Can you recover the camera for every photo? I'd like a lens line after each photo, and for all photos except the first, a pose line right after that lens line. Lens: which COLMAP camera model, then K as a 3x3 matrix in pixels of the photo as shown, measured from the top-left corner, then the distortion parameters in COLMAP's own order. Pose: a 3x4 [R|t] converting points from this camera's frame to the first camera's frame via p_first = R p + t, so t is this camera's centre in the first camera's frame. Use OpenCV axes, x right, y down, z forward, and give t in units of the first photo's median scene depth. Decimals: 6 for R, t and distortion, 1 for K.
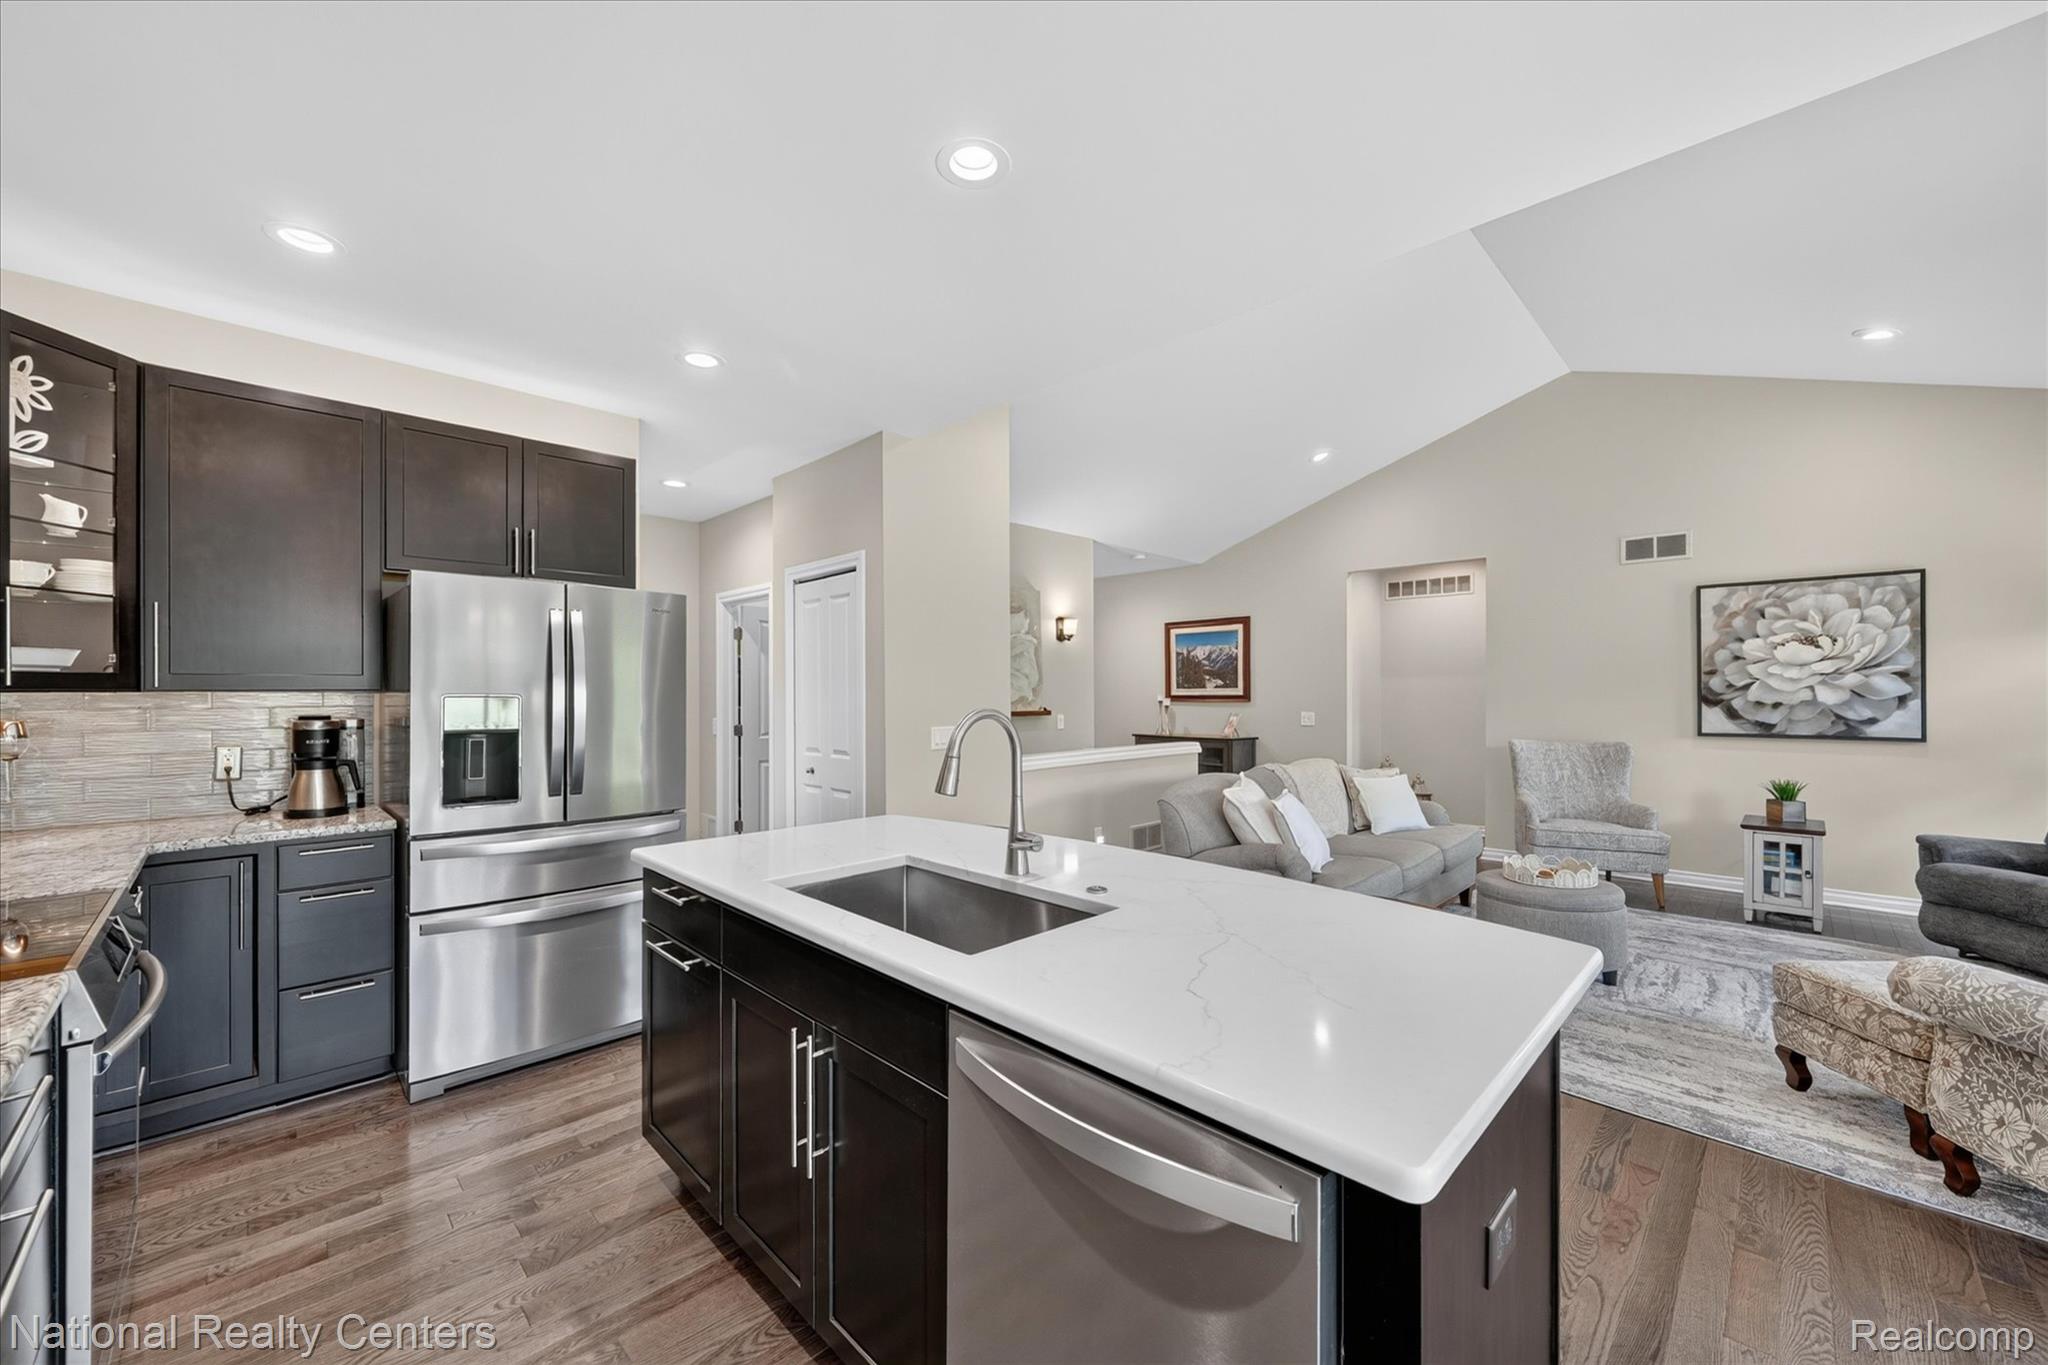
lens RADIAL K [[771.6, 0, 1017.8], [0, 771.6, 695.5], [0, 0, 1]] dist [0.002337, -0.000615]
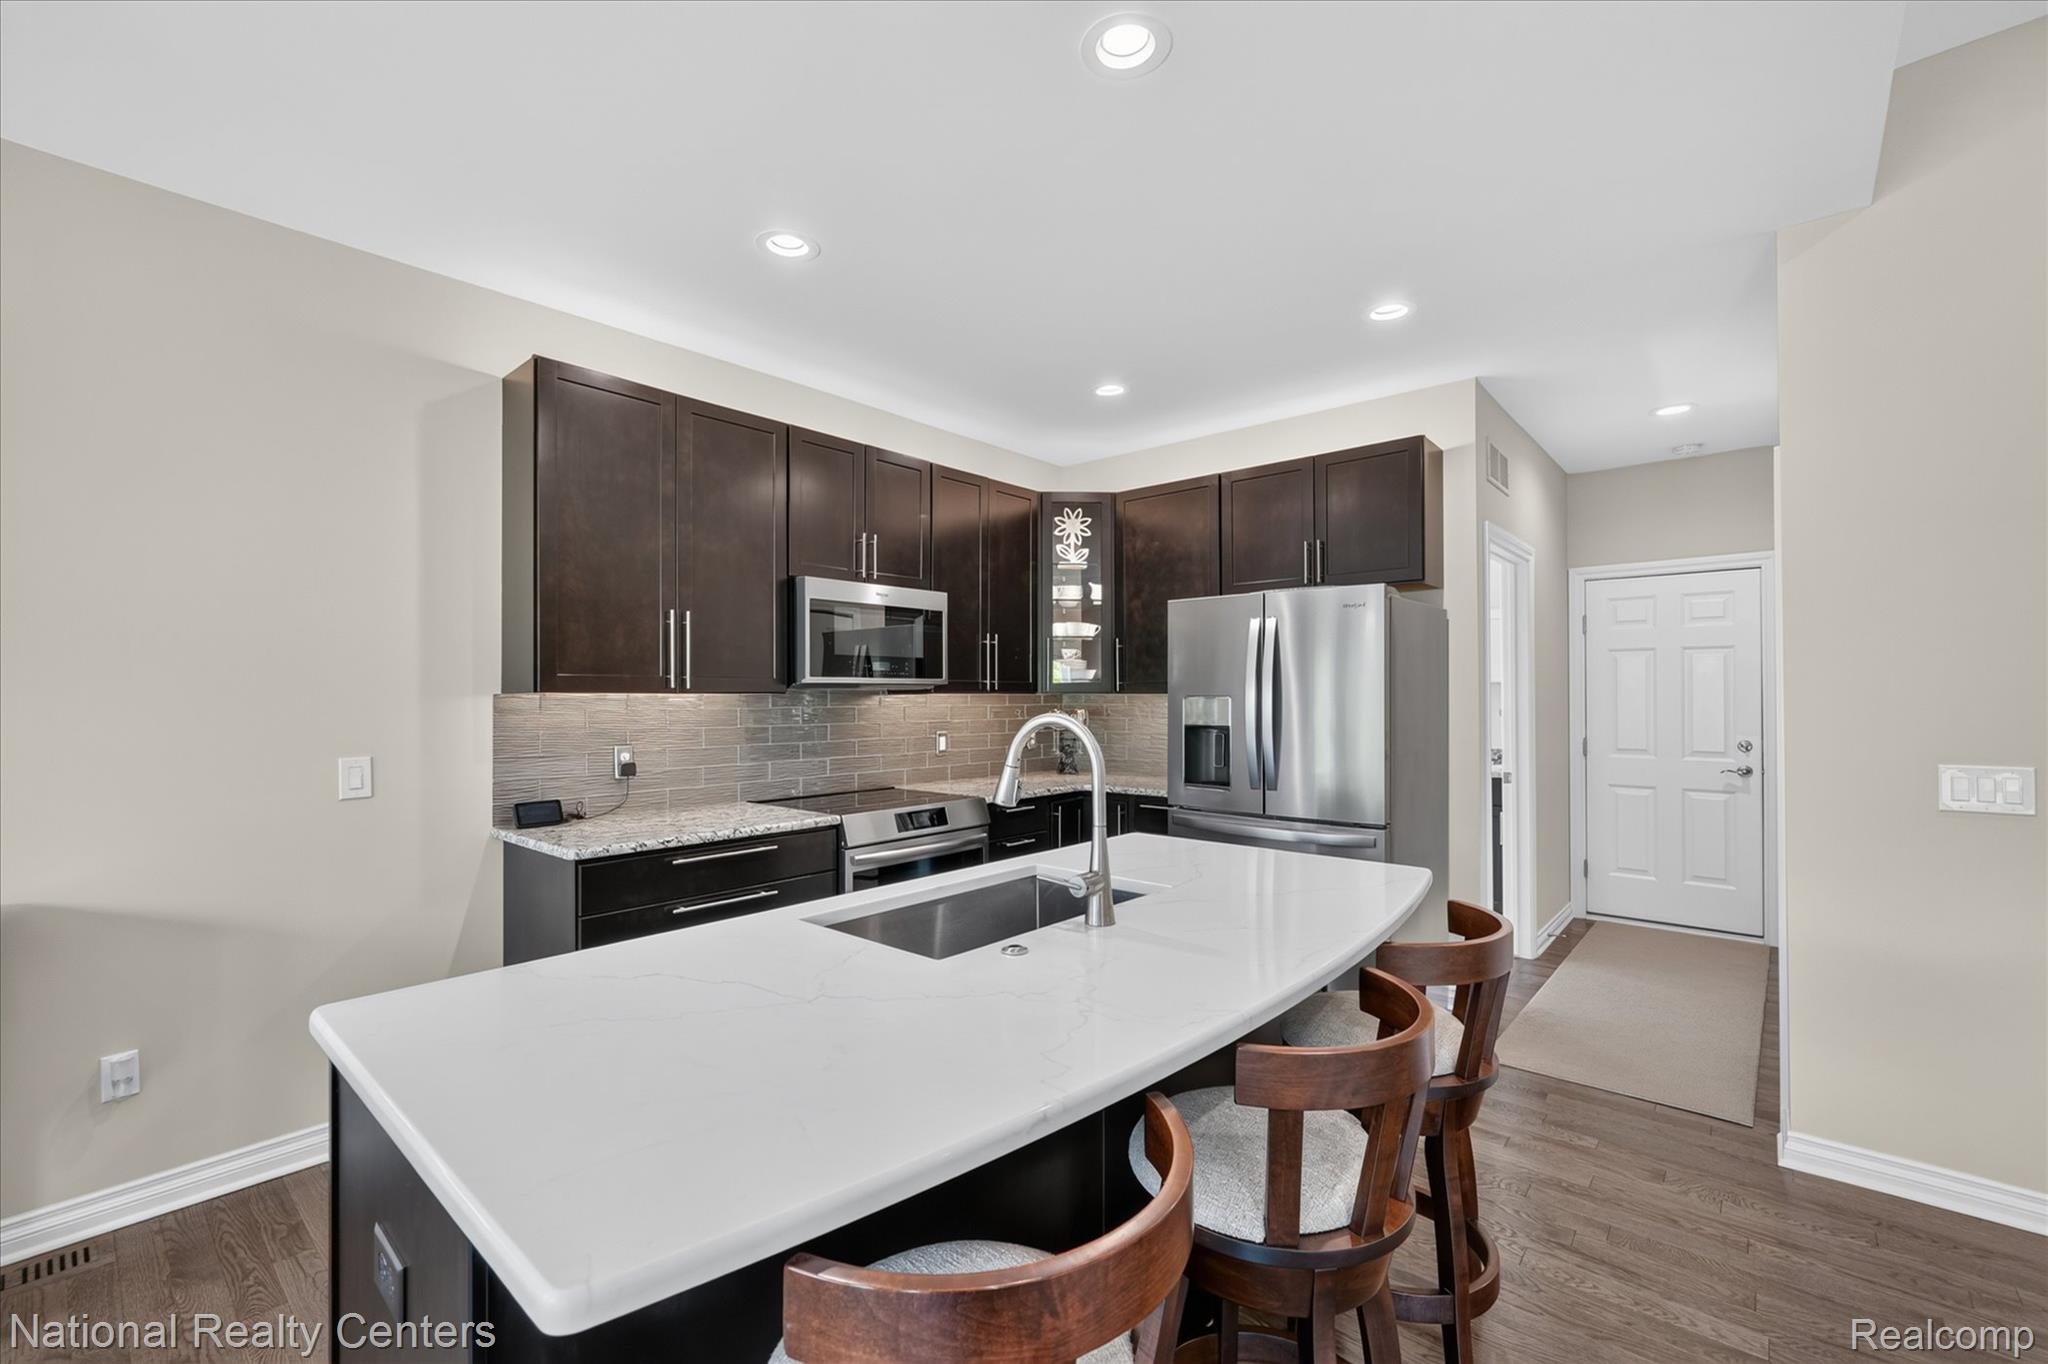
lens RADIAL K [[862.9, 0, 1025.4], [0, 862.9, 684.3], [0, 0, 1]] dist [0.000239, -0.001135]
pose [[0.054328, -0.012232, -0.998448, 0.373262], [-0.002466, 0.999920, -0.012385, -0.000938], [0.998520, 0.003135, 0.054293, 0.372069]]
